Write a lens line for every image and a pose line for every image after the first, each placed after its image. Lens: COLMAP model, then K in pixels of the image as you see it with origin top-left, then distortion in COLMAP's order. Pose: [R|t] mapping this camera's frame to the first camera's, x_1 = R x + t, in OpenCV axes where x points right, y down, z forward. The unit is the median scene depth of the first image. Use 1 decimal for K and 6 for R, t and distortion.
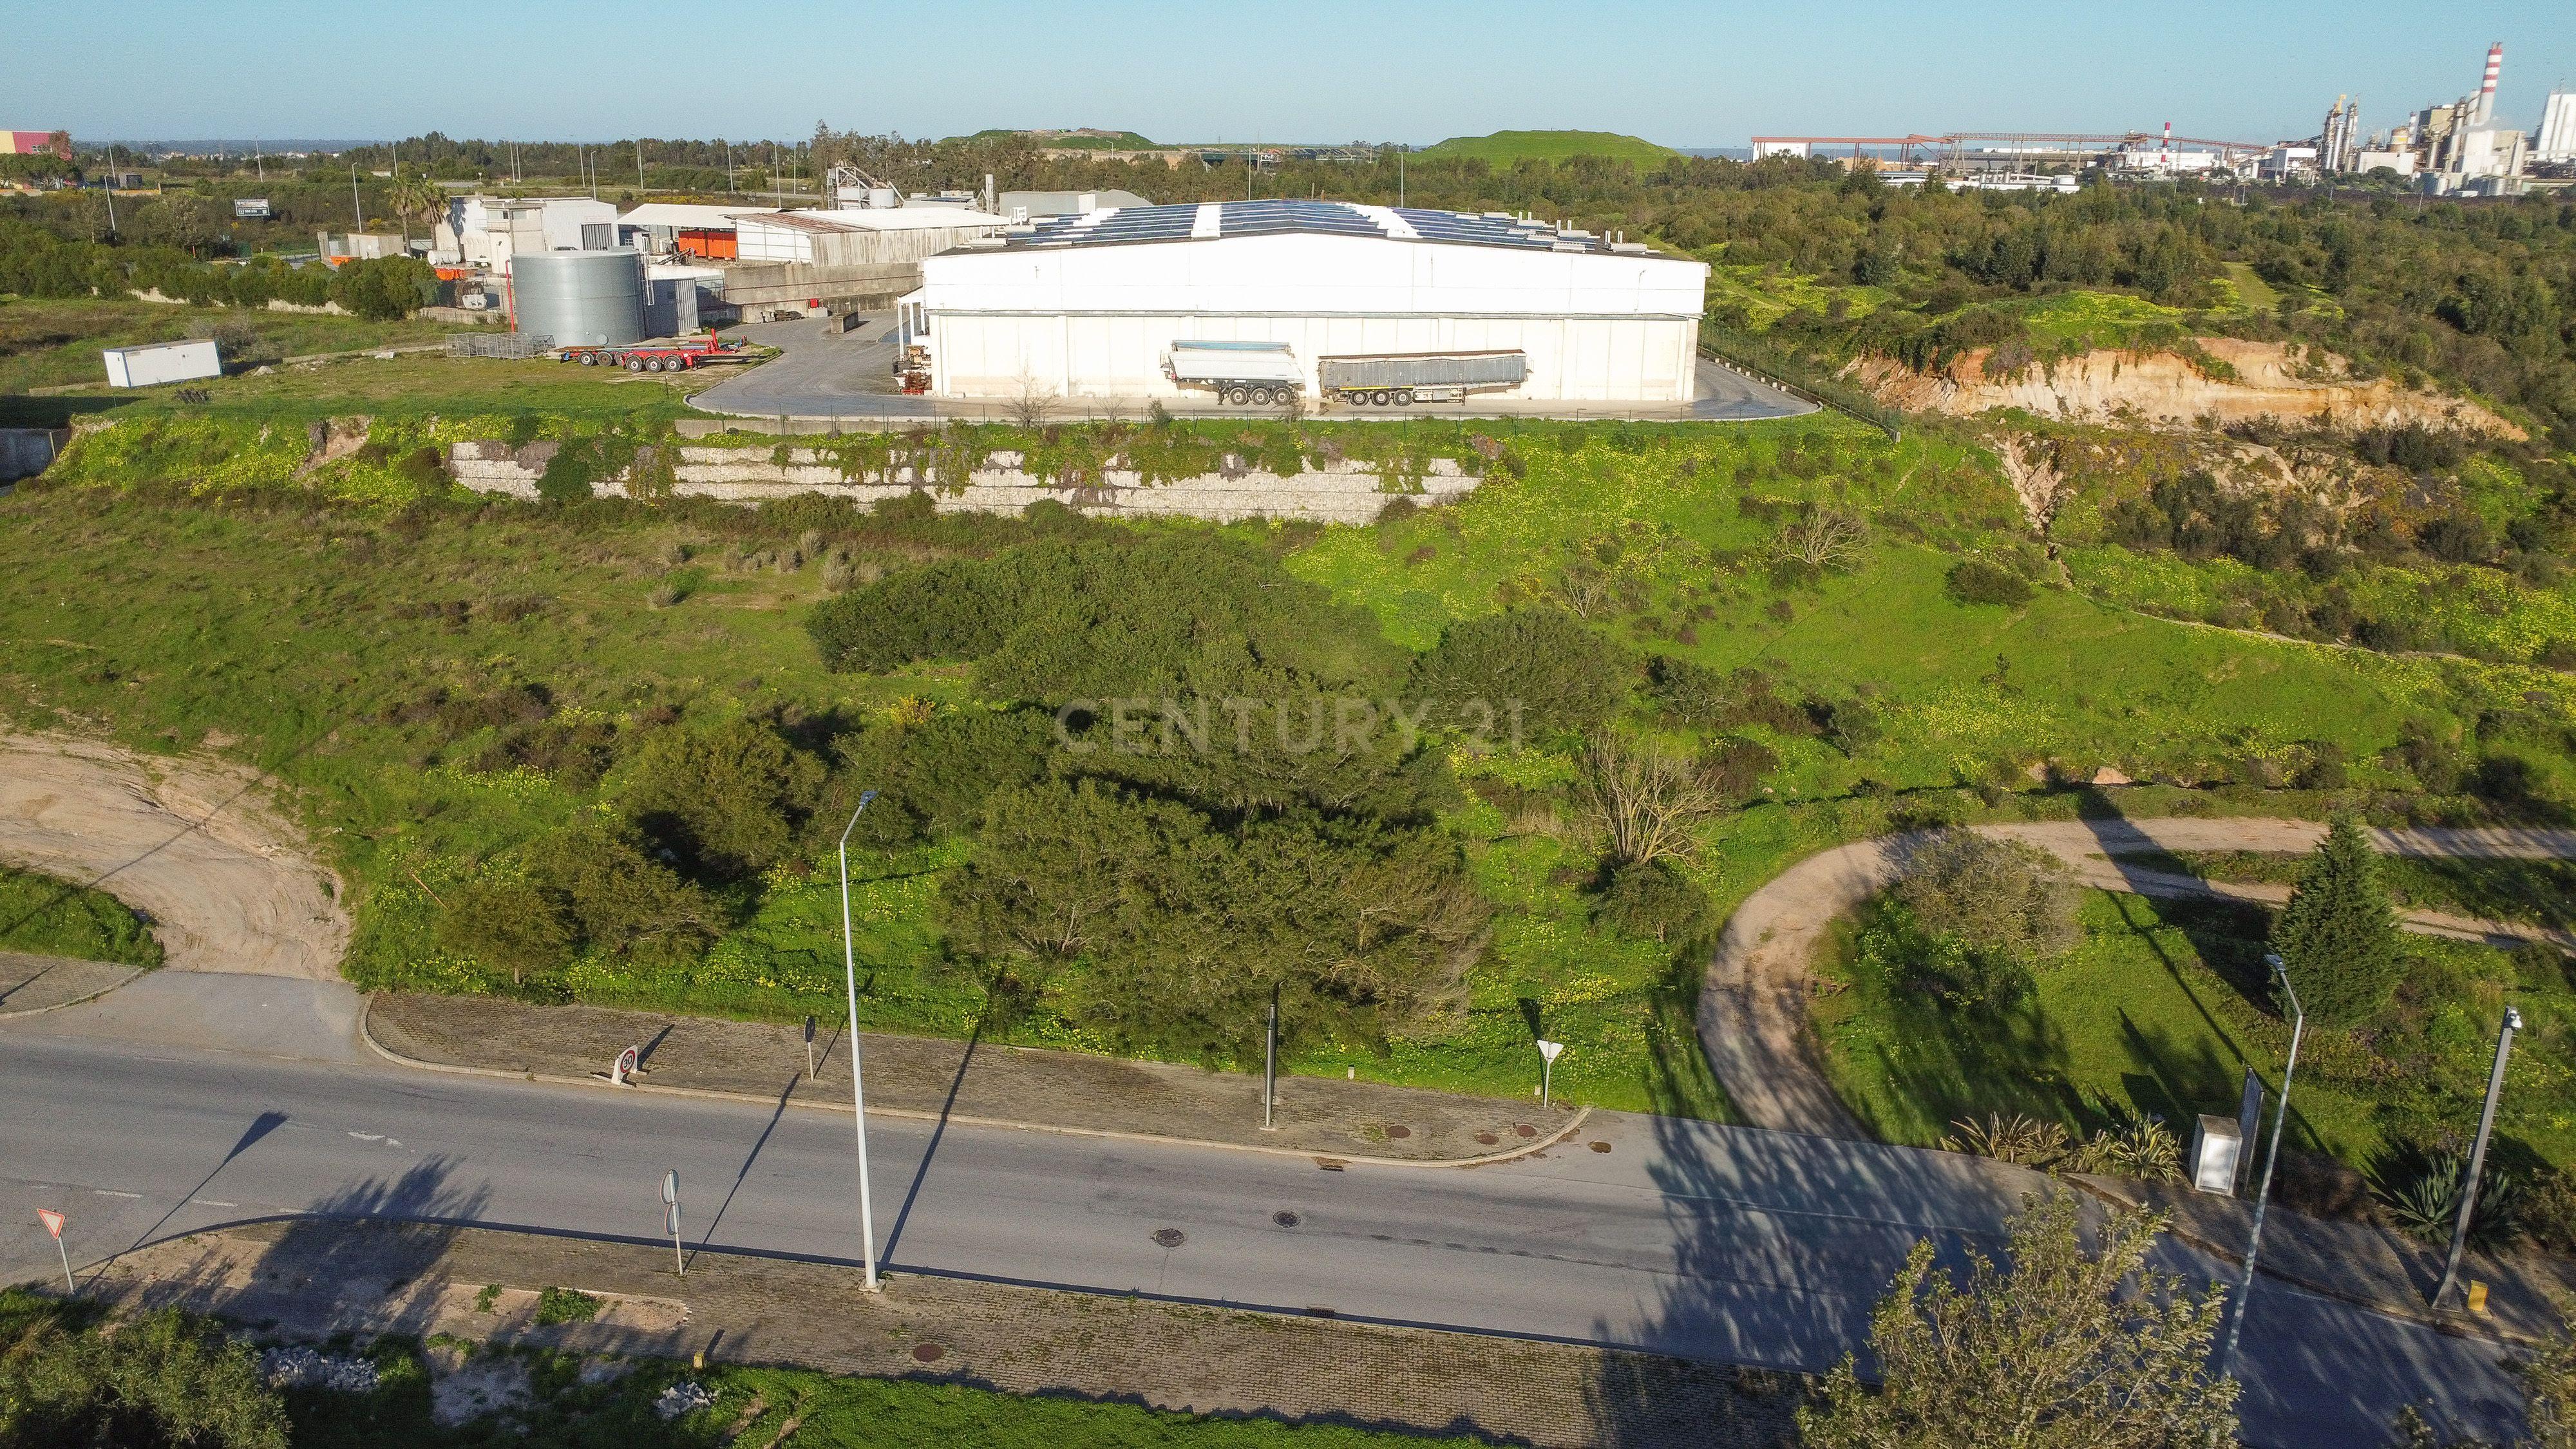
lens RADIAL K [[1864.0, 0, 1288.0], [0, 1864.0, 724.5], [0, 0, 1]] dist [-0.011844, -0.035270]
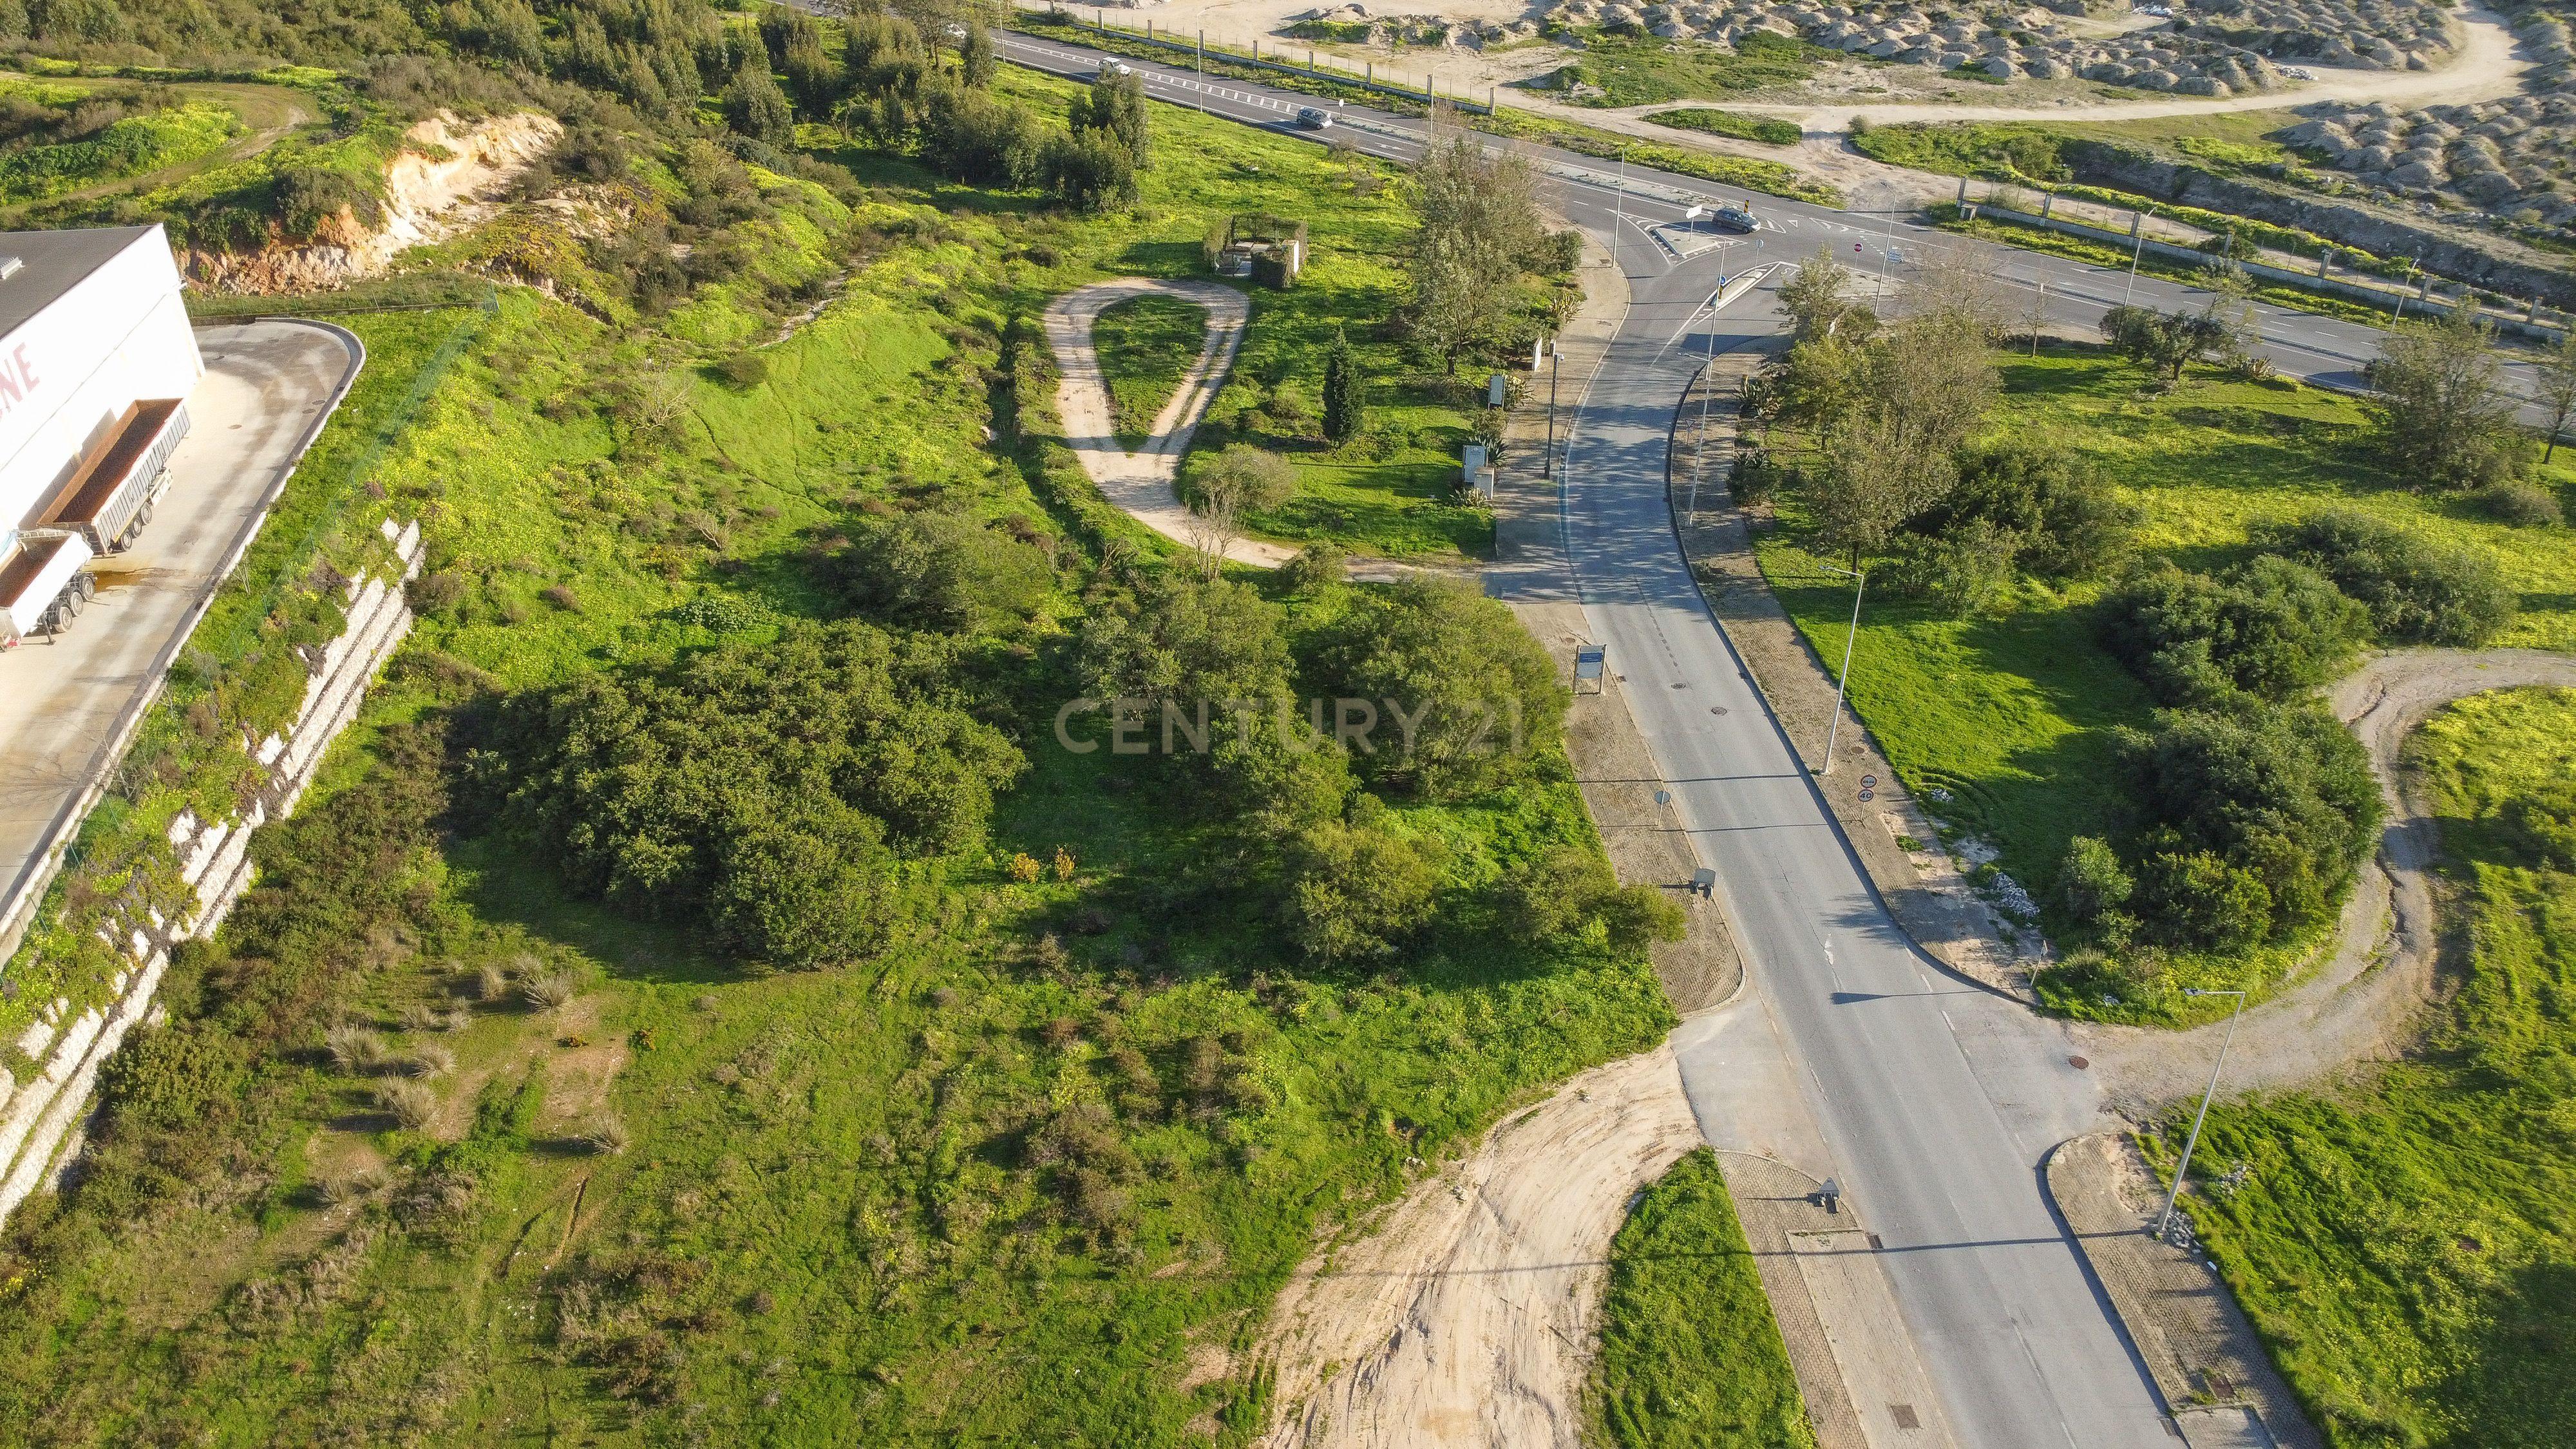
lens RADIAL K [[1874.4, 0, 1283.2], [0, 1874.4, 719.1], [0, 0, 1]] dist [-0.018557, -0.025306]
pose [[-0.111645, -0.559453, 0.821309, -0.737474], [0.290483, 0.772005, 0.565356, -0.444536], [-0.950345, 0.301696, 0.076321, 0.556545]]
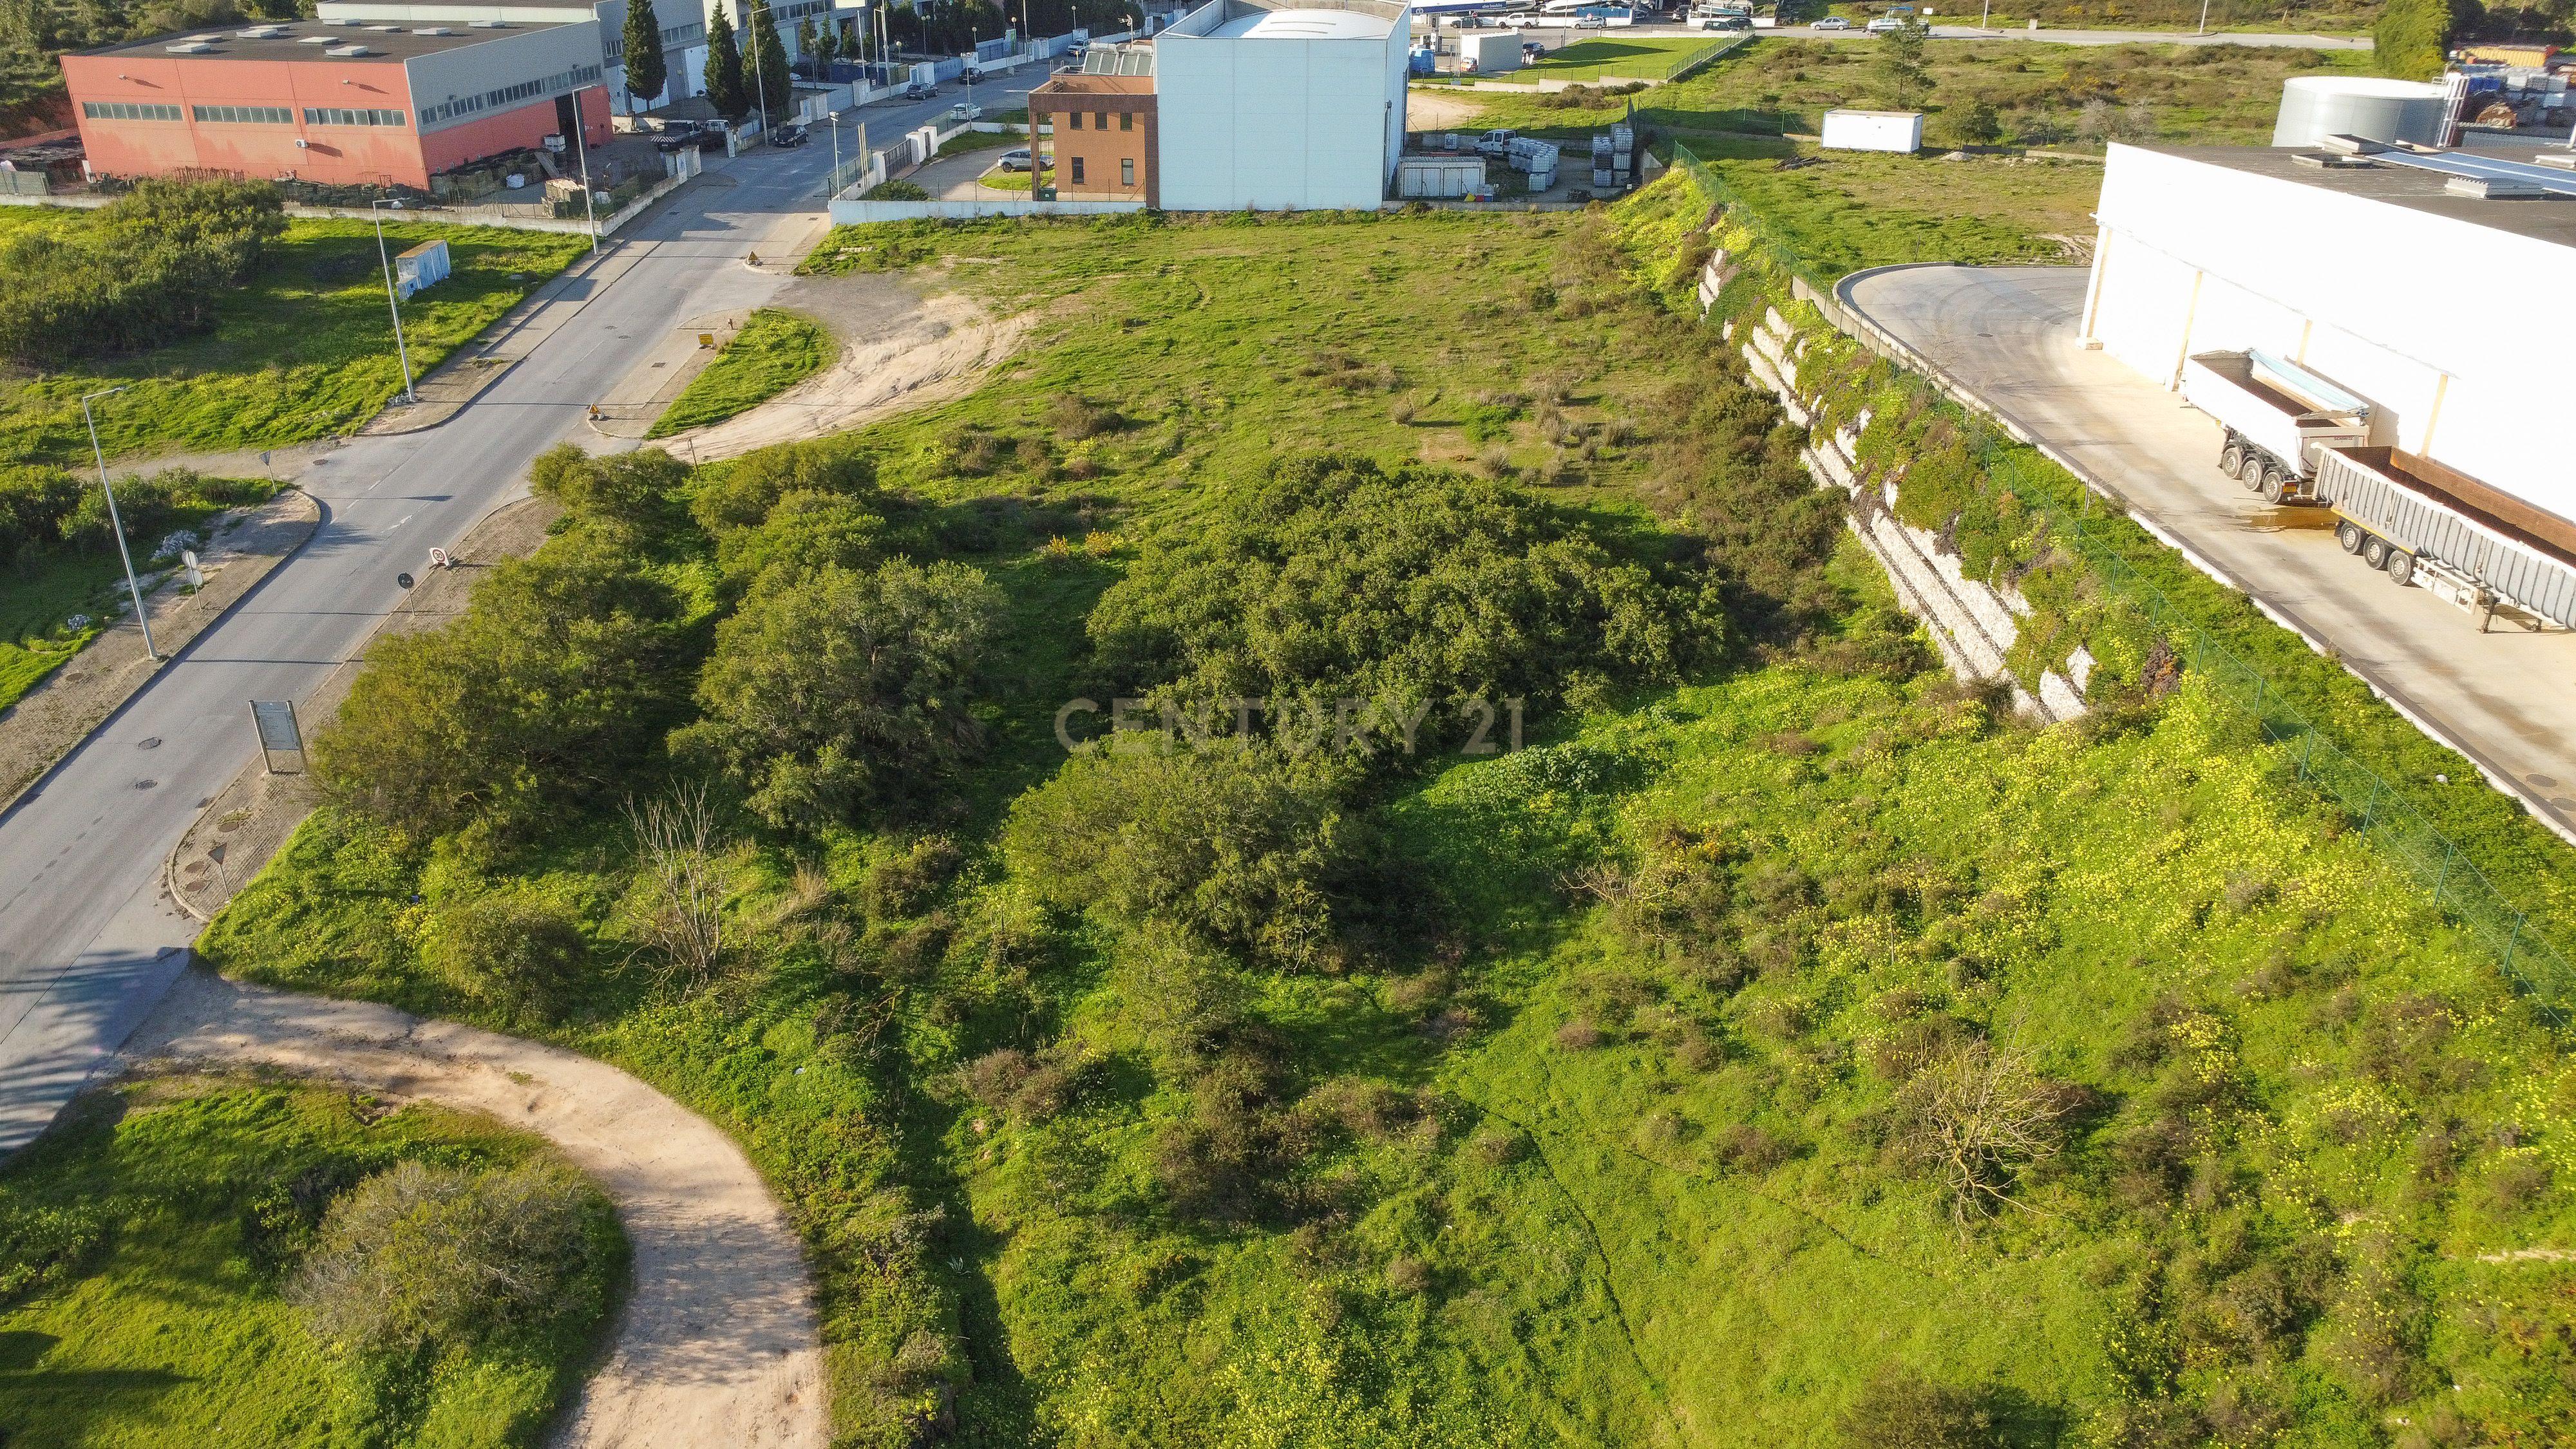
lens RADIAL K [[1874.4, 0, 1283.2], [0, 1874.4, 719.1], [0, 0, 1]] dist [-0.018557, -0.025306]
pose [[0.027272, 0.430310, -0.902269, 0.566600], [-0.301194, 0.864196, 0.403048, -0.271975], [0.953173, 0.260766, 0.153175, 0.702625]]
